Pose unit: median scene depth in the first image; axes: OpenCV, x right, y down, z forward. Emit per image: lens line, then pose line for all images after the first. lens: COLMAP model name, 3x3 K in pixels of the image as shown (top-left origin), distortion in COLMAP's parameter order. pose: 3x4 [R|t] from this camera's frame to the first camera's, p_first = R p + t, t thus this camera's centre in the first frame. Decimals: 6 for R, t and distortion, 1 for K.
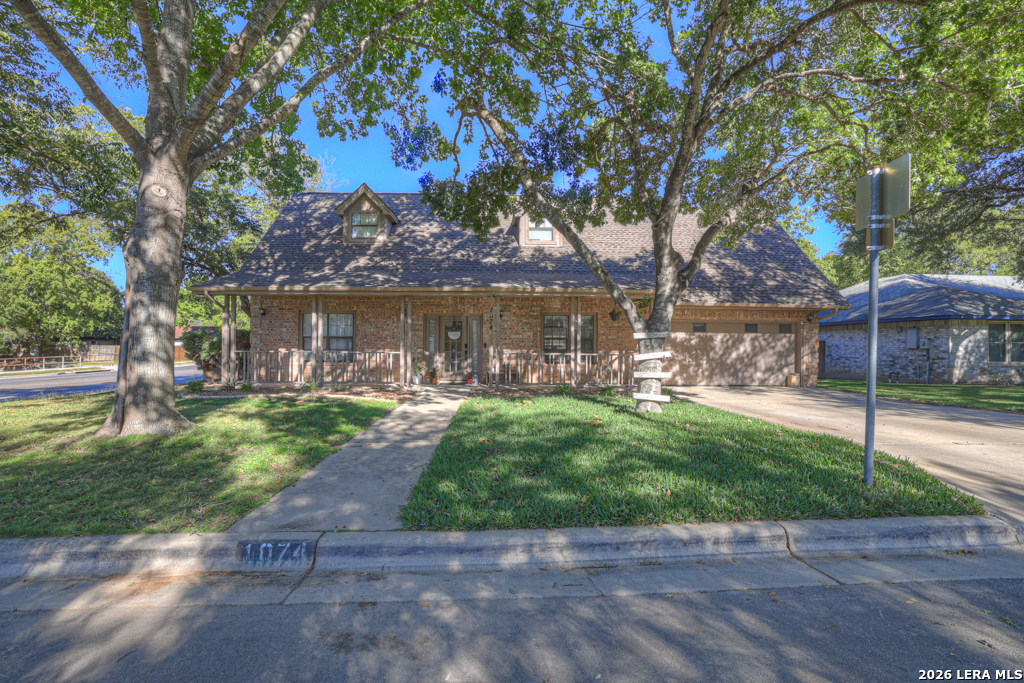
lens RADIAL K [[448.3, 0, 512.0], [0, 448.3, 341.5], [0, 0, 1]] dist [-0.027274, 0.000213]
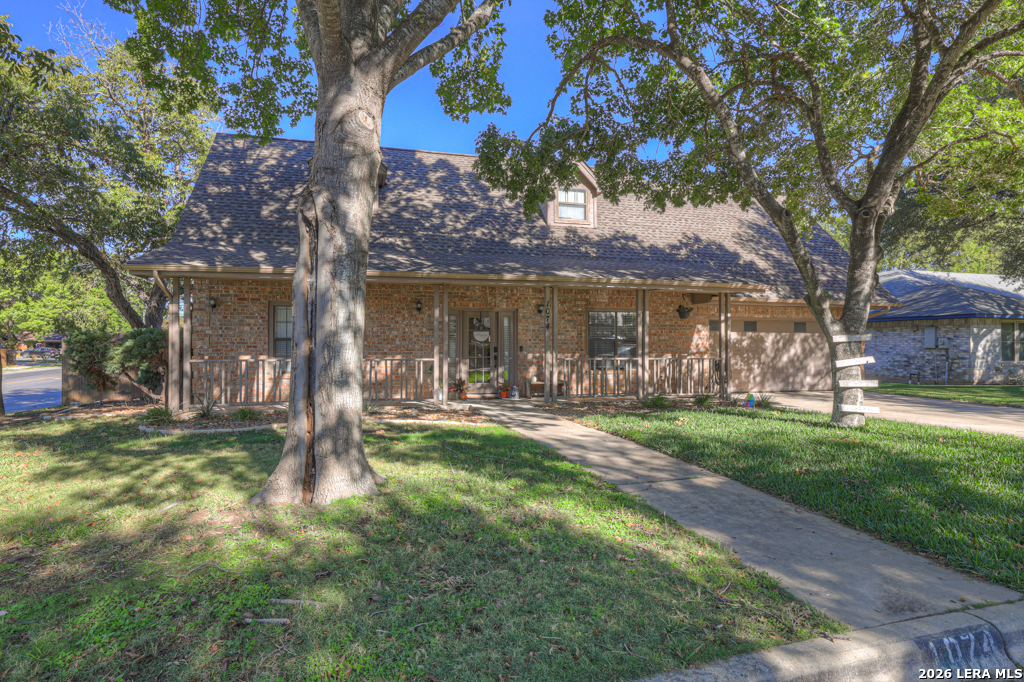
lens RADIAL K [[547.1, 0, 512.5], [0, 547.1, 336.6], [0, 0, 1]] dist [0.000365, -0.000336]
pose [[0.973177, -0.001779, 0.230051, -0.295521], [0.003079, 0.999981, -0.005293, -0.008306], [-0.230038, 0.005860, 0.973164, 0.063109]]
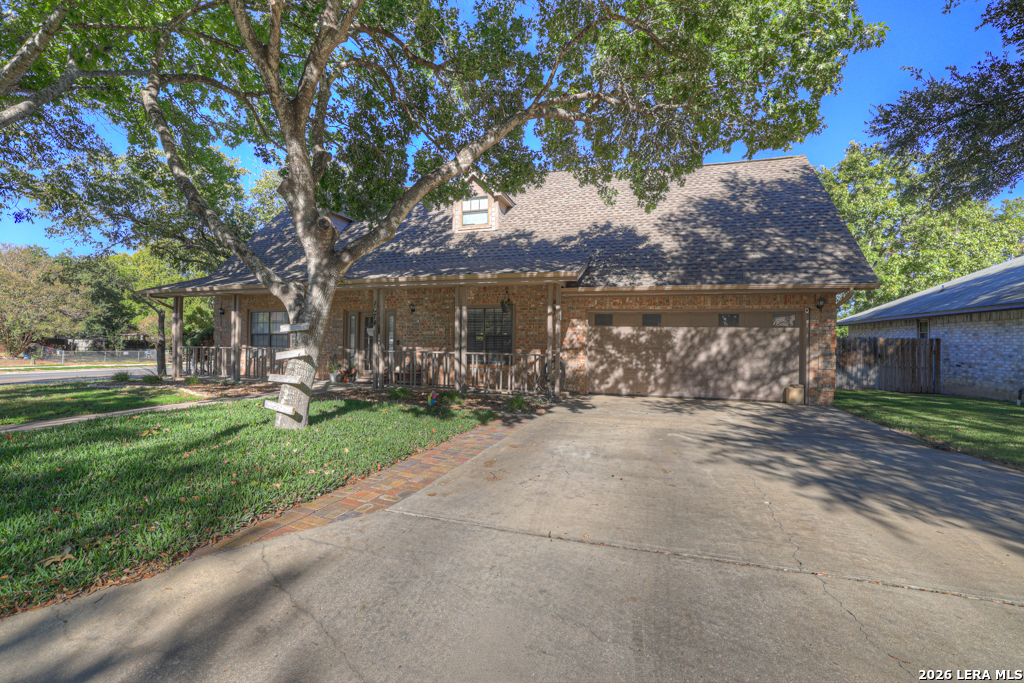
lens RADIAL K [[448.3, 0, 512.0], [0, 448.3, 341.5], [0, 0, 1]] dist [-0.027274, 0.000213]
pose [[0.937098, 0.002289, -0.349058, 0.482162], [-0.001654, 0.999996, 0.002118, 0.003917], [0.349062, -0.001407, 0.937099, 0.210674]]
